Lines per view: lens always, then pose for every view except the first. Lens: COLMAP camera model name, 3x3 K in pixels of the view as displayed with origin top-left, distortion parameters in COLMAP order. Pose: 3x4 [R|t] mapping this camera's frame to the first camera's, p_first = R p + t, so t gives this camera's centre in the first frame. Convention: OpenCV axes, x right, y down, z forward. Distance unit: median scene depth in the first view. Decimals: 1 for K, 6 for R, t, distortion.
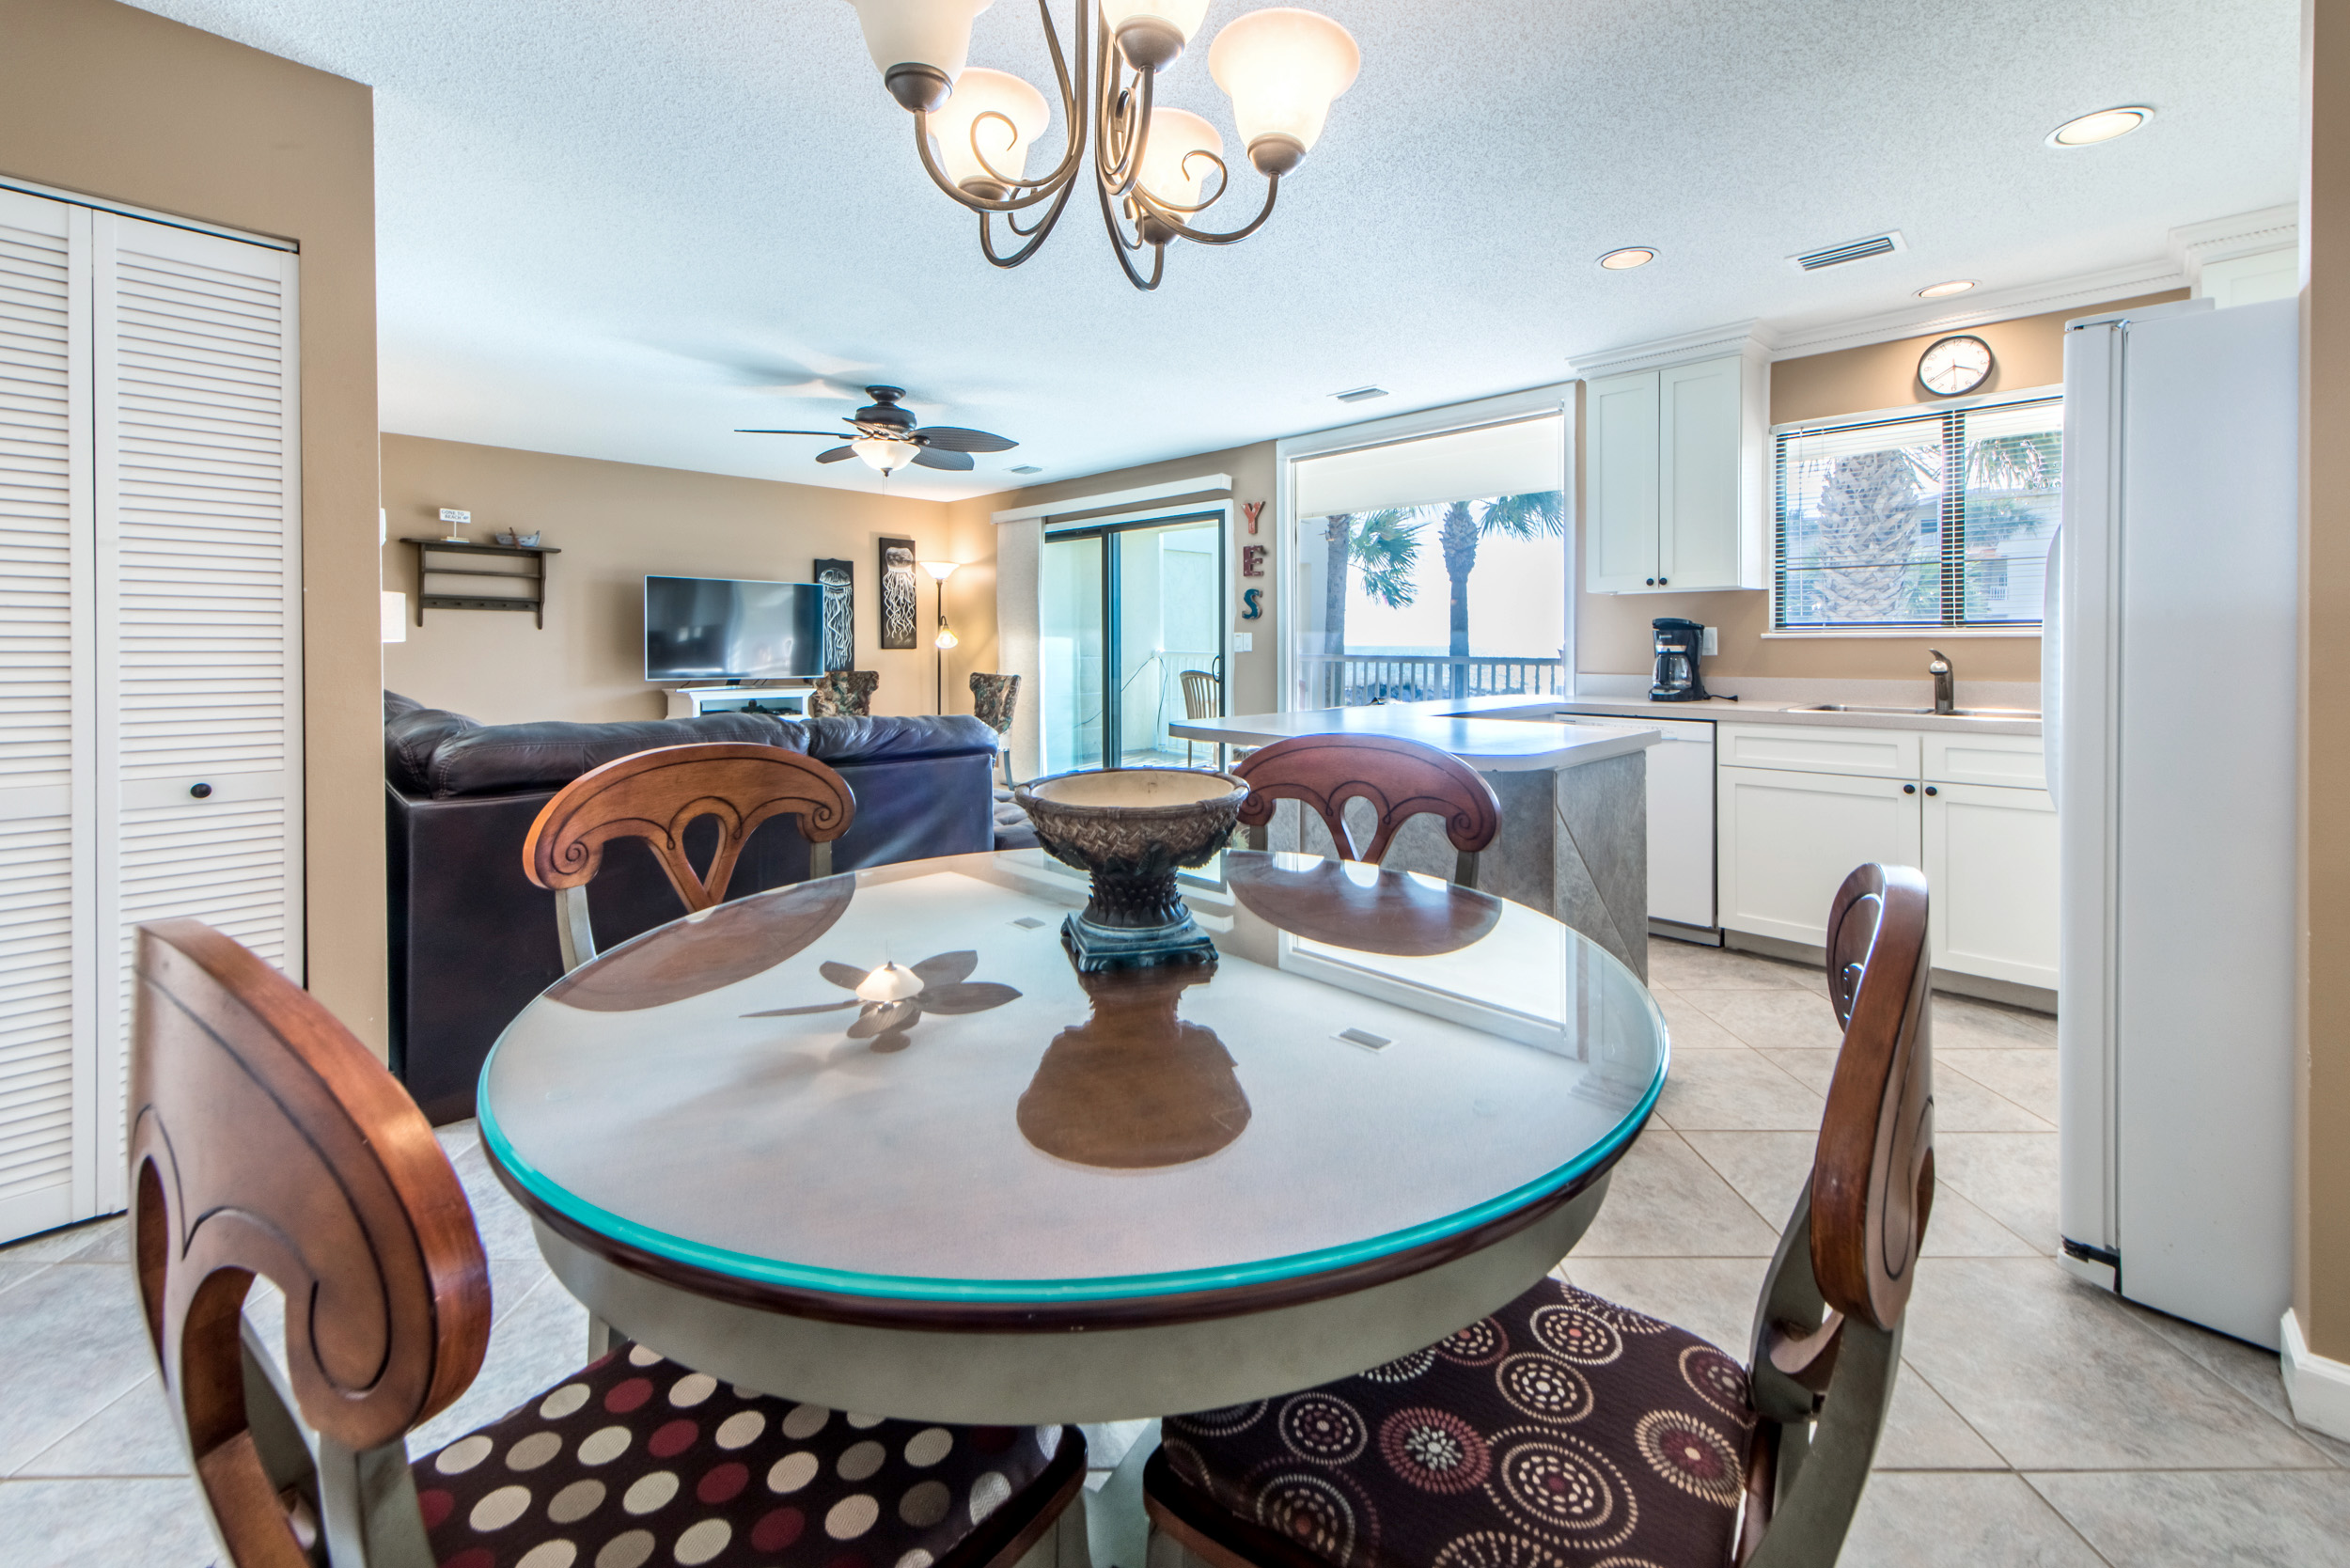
lens RADIAL K [[1015.3, 0, 1174.5], [0, 1015.3, 678.2], [0, 0, 1]] dist [-0.008585, -0.000035]
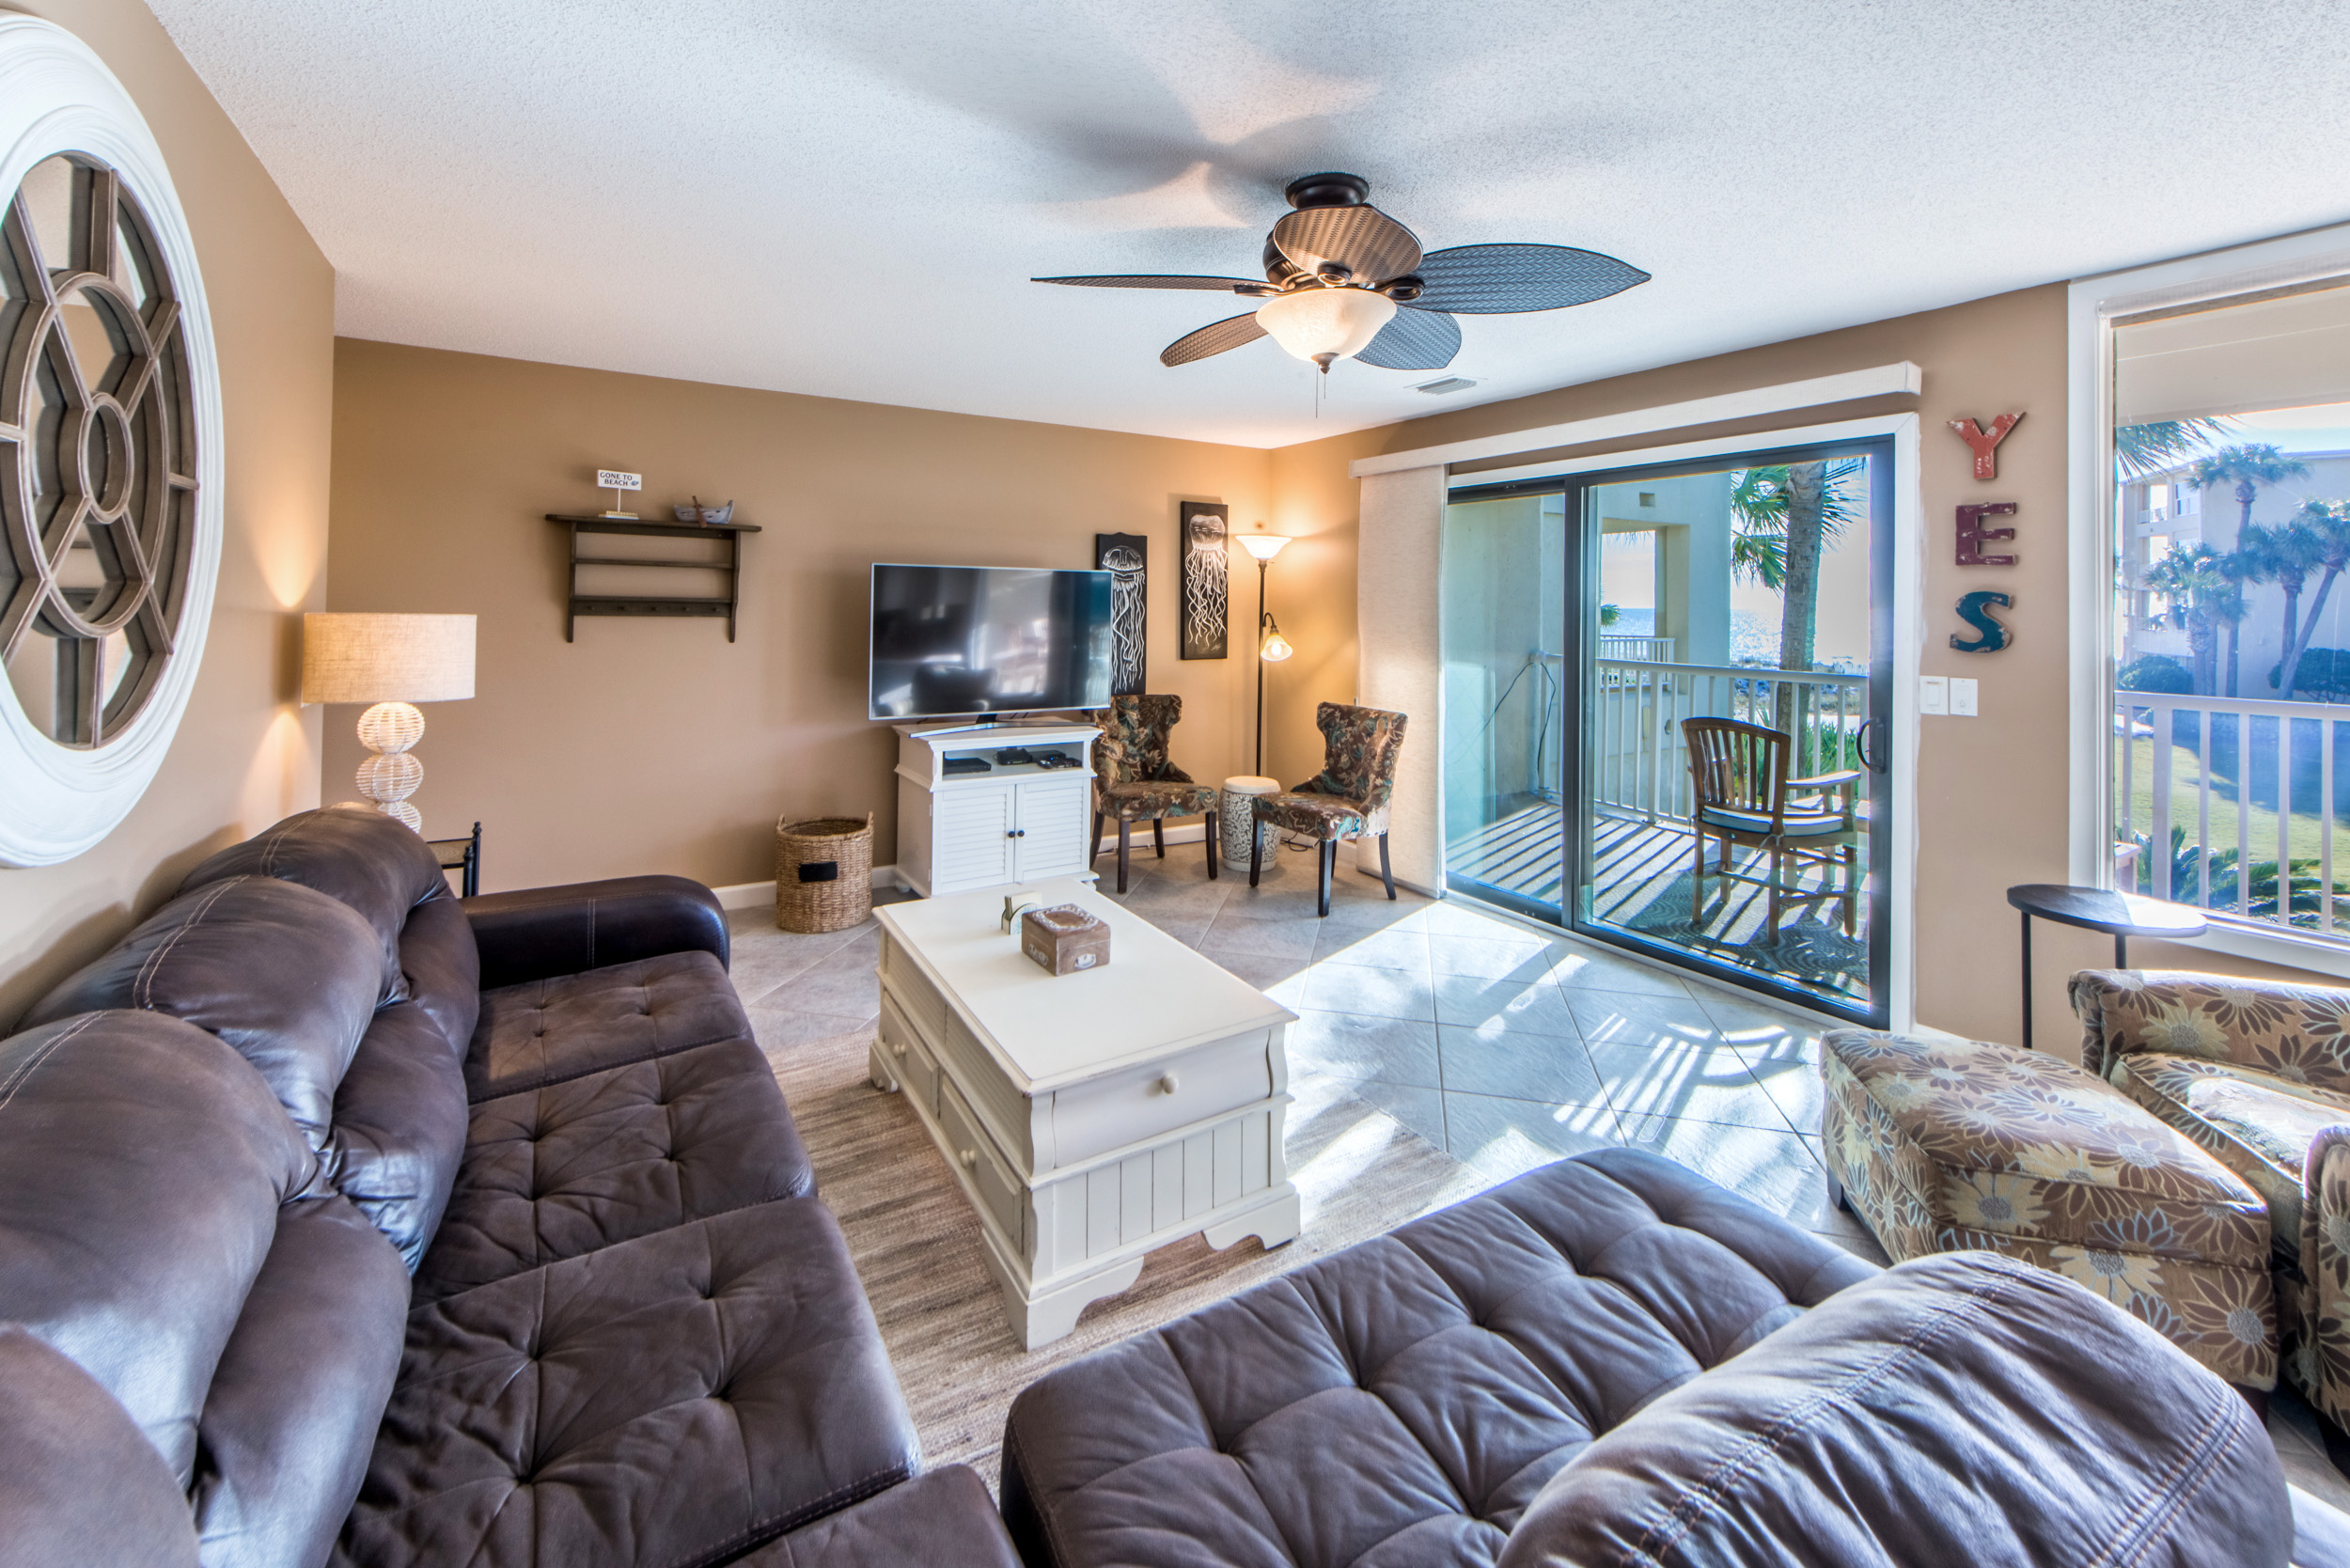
lens RADIAL K [[947.9, 0, 1089.1], [0, 947.9, 607.8], [0, 0, 1]] dist [0.001619, 0.000116]
pose [[0.961938, 0.012188, -0.272995, -0.213792], [-0.018392, 0.999627, -0.020178, -0.062735], [0.272647, 0.024431, 0.961804, 0.439198]]
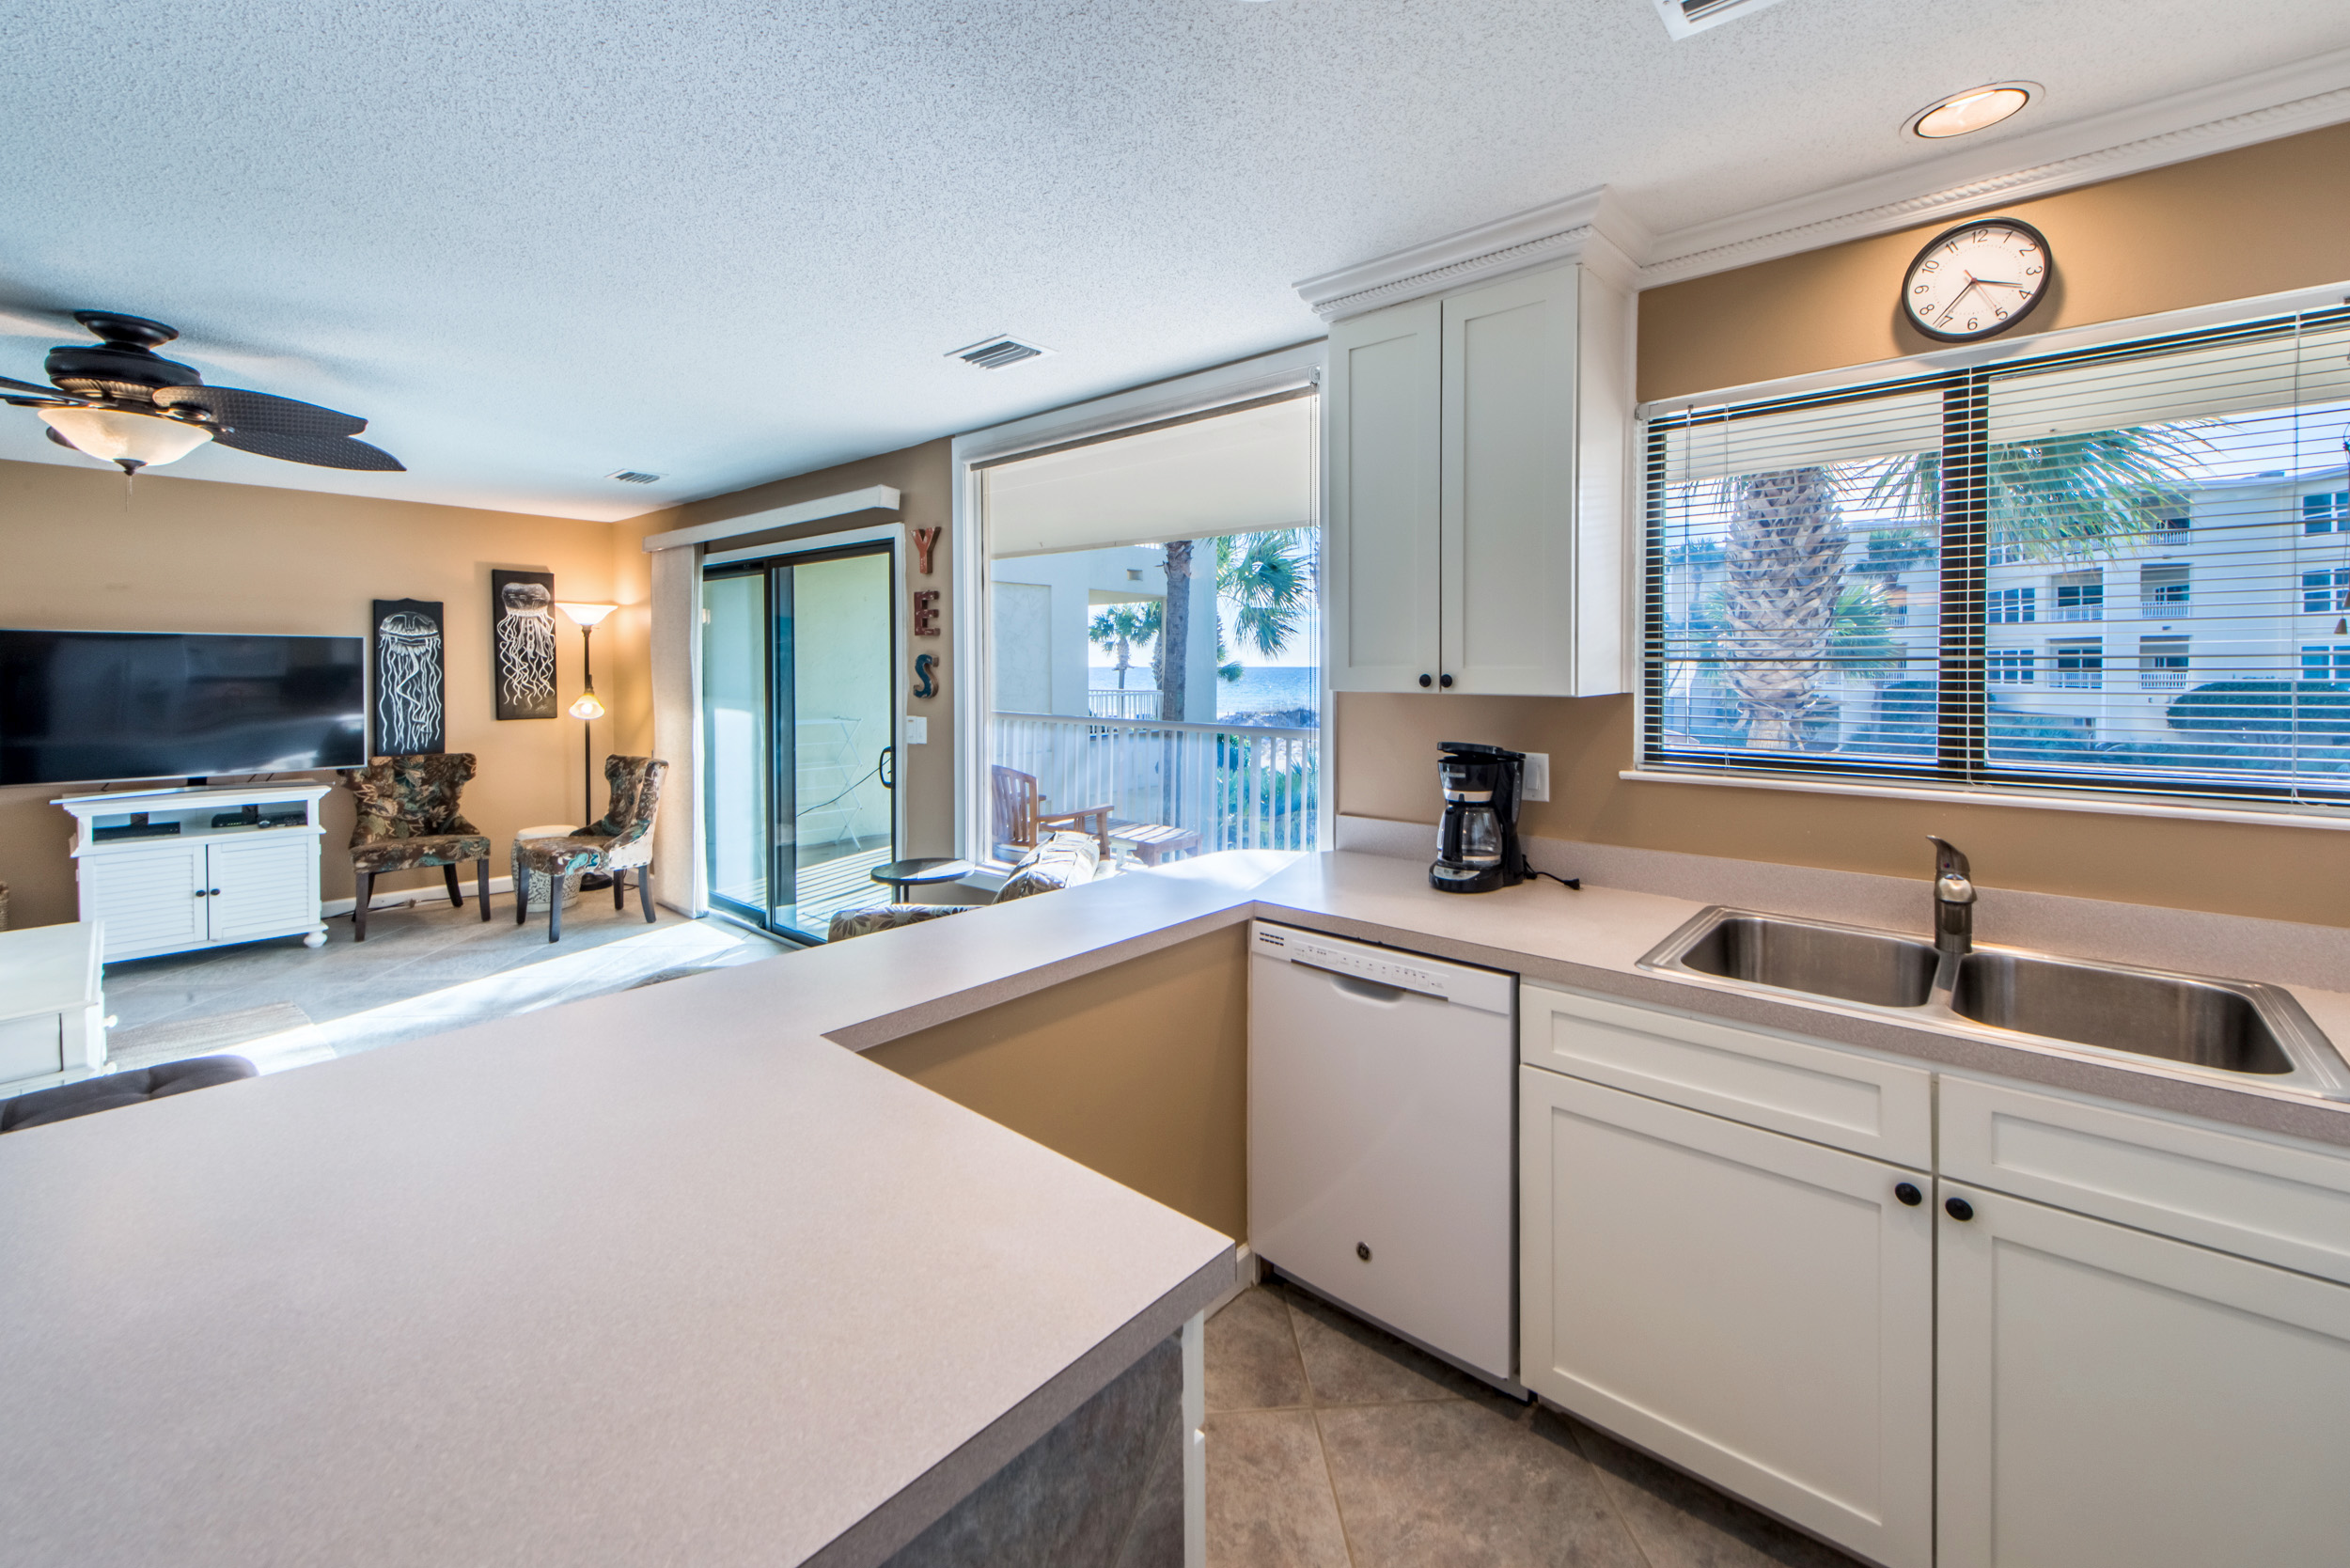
lens RADIAL K [[961.3, 0, 1193.6], [0, 961.3, 698.7], [0, 0, 1]] dist [0.000936, -0.000041]
pose [[0.998288, 0.001340, 0.058481, 0.219725], [-0.001729, 0.999977, 0.006610, -0.062267], [-0.058471, -0.006700, 0.998267, 0.338084]]
